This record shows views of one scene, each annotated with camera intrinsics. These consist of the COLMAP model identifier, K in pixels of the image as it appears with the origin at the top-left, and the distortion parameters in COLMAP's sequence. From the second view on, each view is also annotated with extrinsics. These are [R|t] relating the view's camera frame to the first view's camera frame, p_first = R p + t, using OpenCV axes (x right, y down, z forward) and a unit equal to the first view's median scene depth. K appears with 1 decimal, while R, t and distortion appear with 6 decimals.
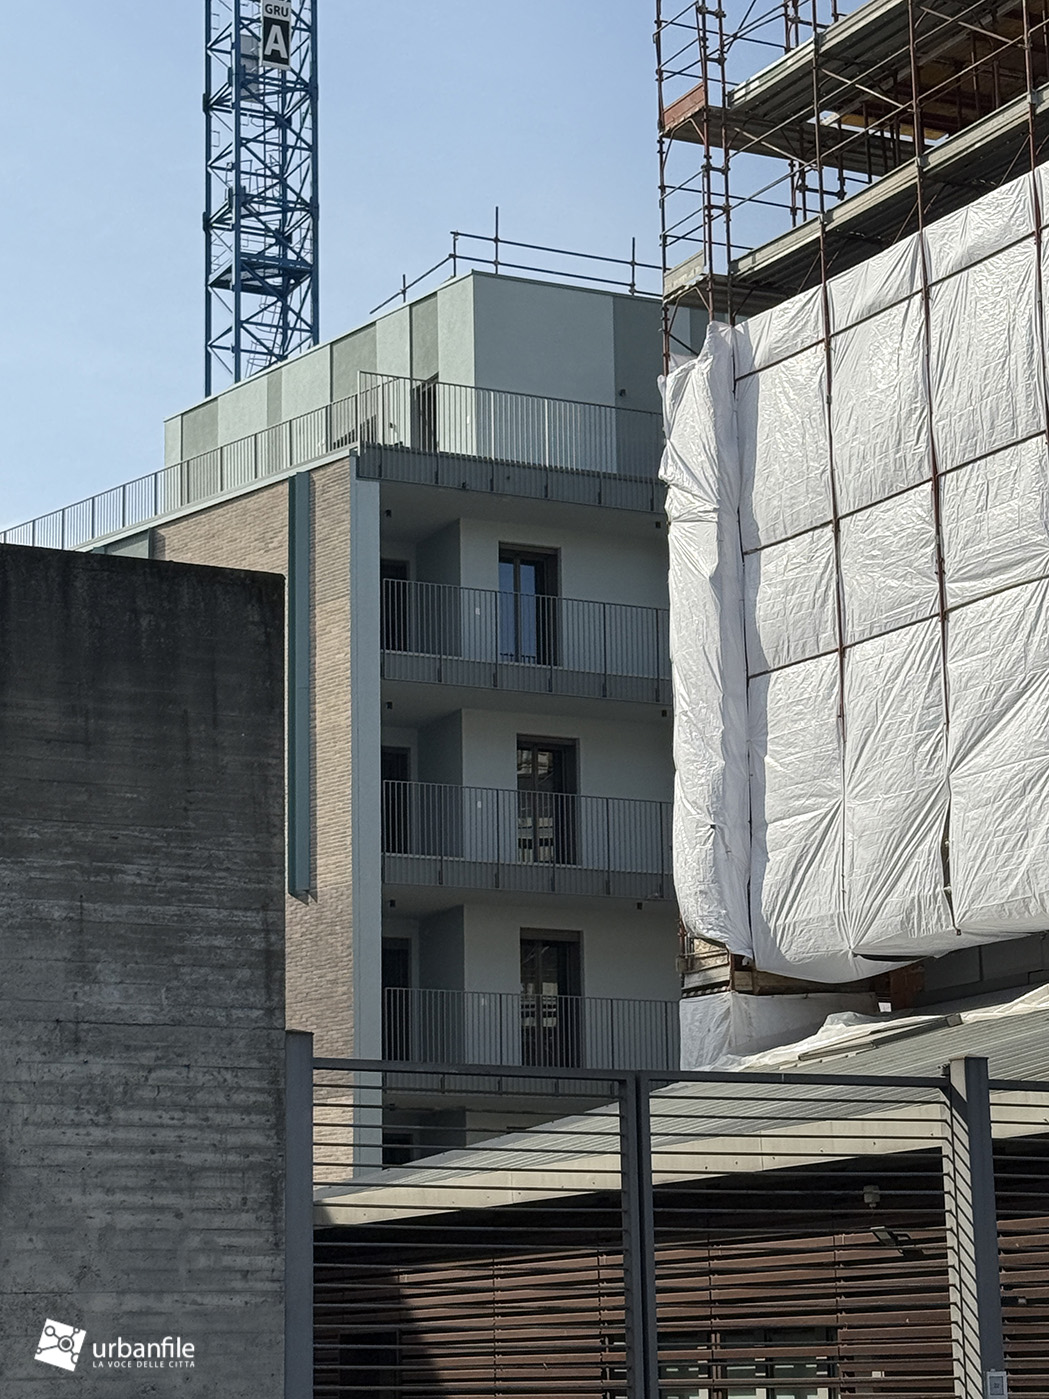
lens RADIAL K [[2990.4, 0, 524.5], [0, 2990.4, 699.5], [0, 0, 1]] dist [-0.013705, 0.459090]
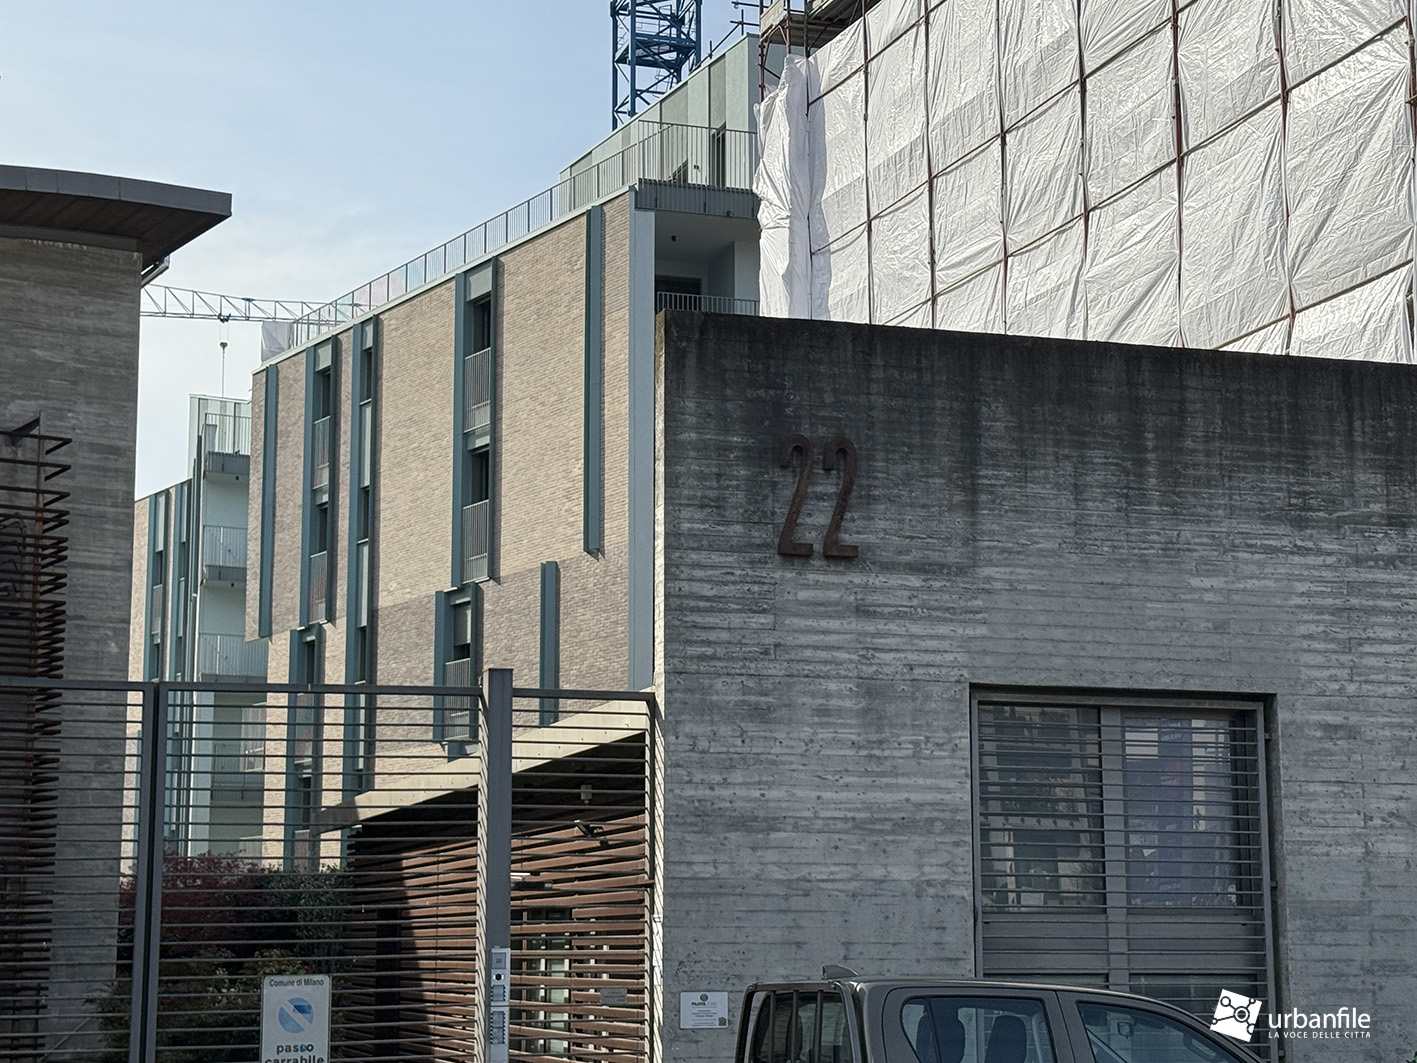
lens RADIAL K [[2377.0, 0, 764.0], [0, 2377.0, 556.5], [0, 0, 1]] dist [0.032474, 0.056685]
pose [[0.993917, -0.007292, -0.109889, 0.299234], [0.014126, 0.998005, 0.061535, 0.023082], [0.109221, -0.062713, 0.992037, 0.125559]]
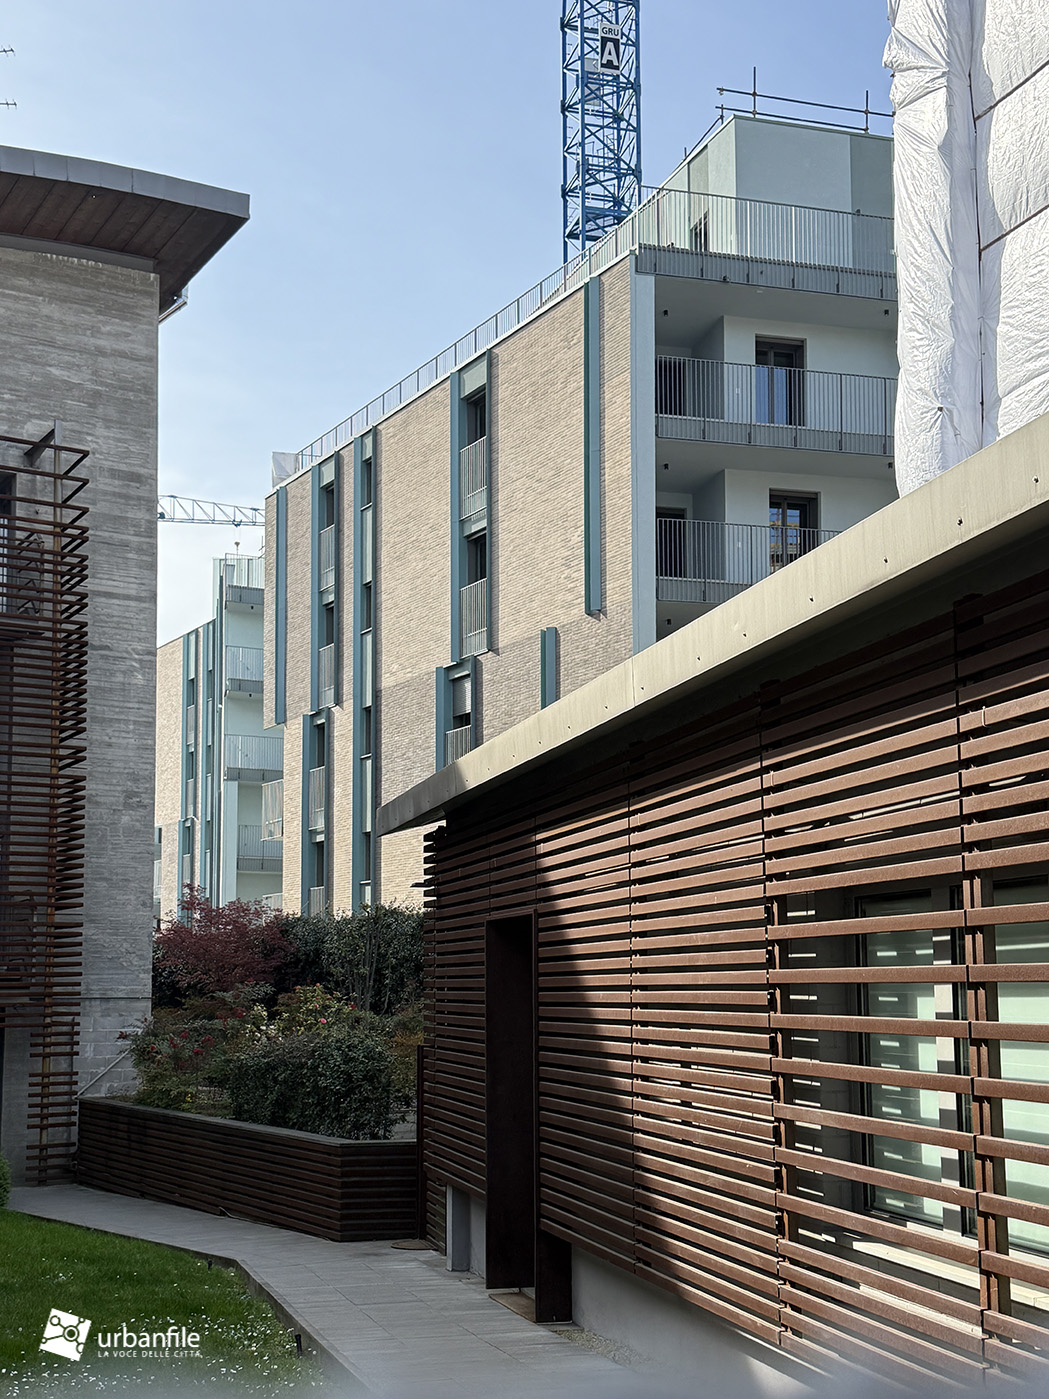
lens RADIAL K [[1673.0, 0, 494.6], [0, 1673.0, 839.2], [0, 0, 1]] dist [0.197036, -0.553333]
pose [[0.983265, -0.001077, -0.182180, 0.042212], [0.025376, 0.991045, 0.131097, 0.192103], [0.180407, -0.133525, 0.974487, 0.817734]]
